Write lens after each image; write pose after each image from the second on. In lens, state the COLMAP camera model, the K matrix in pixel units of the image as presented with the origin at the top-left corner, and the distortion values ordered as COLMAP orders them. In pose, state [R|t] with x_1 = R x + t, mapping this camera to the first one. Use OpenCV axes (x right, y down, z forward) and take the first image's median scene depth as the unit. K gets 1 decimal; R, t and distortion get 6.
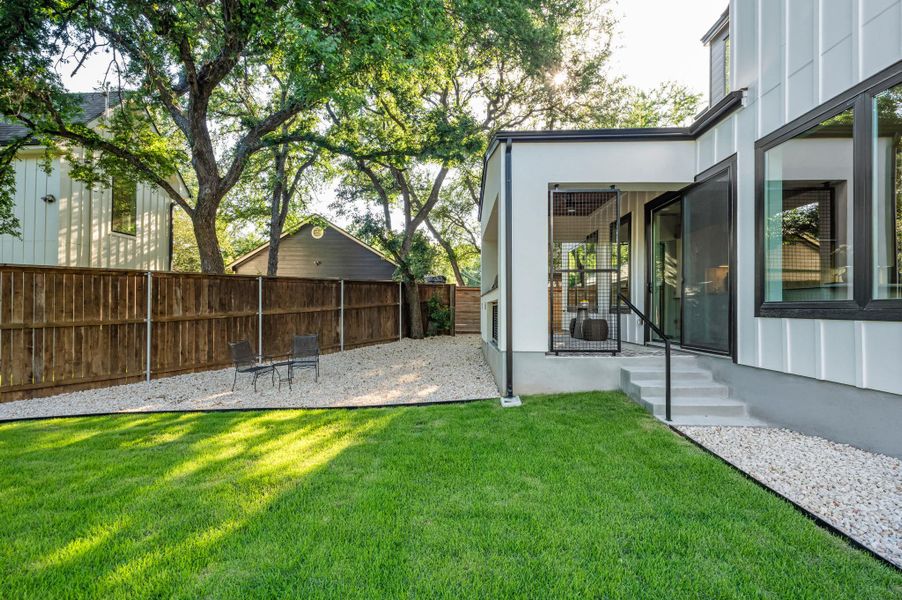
lens RADIAL K [[454.3, 0, 451.0], [0, 454.3, 300.0], [0, 0, 1]] dist [0.001397, 0.000005]
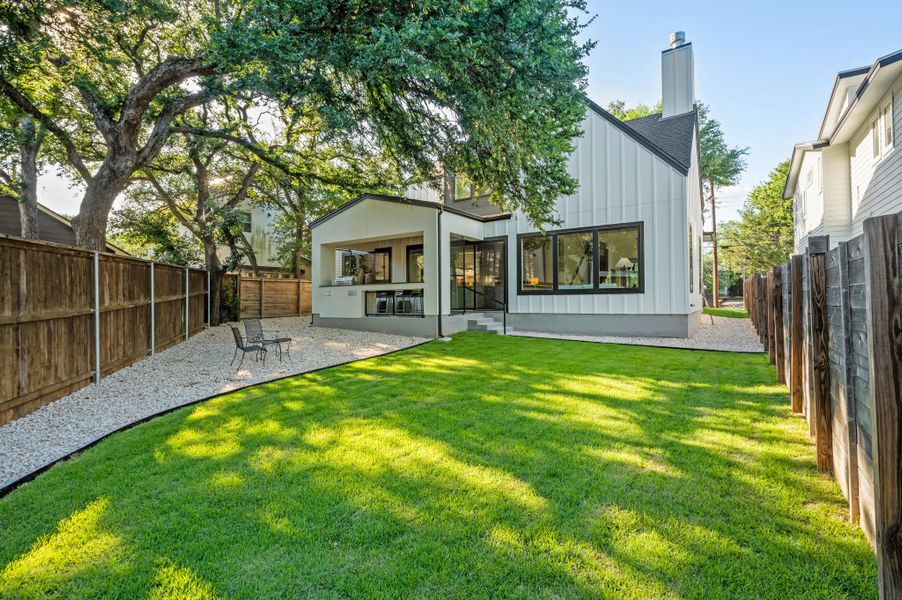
lens RADIAL K [[422.0, 0, 451.0], [0, 422.0, 300.0], [0, 0, 1]] dist [-0.021361, -0.000278]
pose [[0.482857, -0.015644, 0.875559, -1.480148], [-0.003809, 0.999793, 0.019964, 0.010921], [-0.875691, -0.012974, 0.482698, 0.066951]]
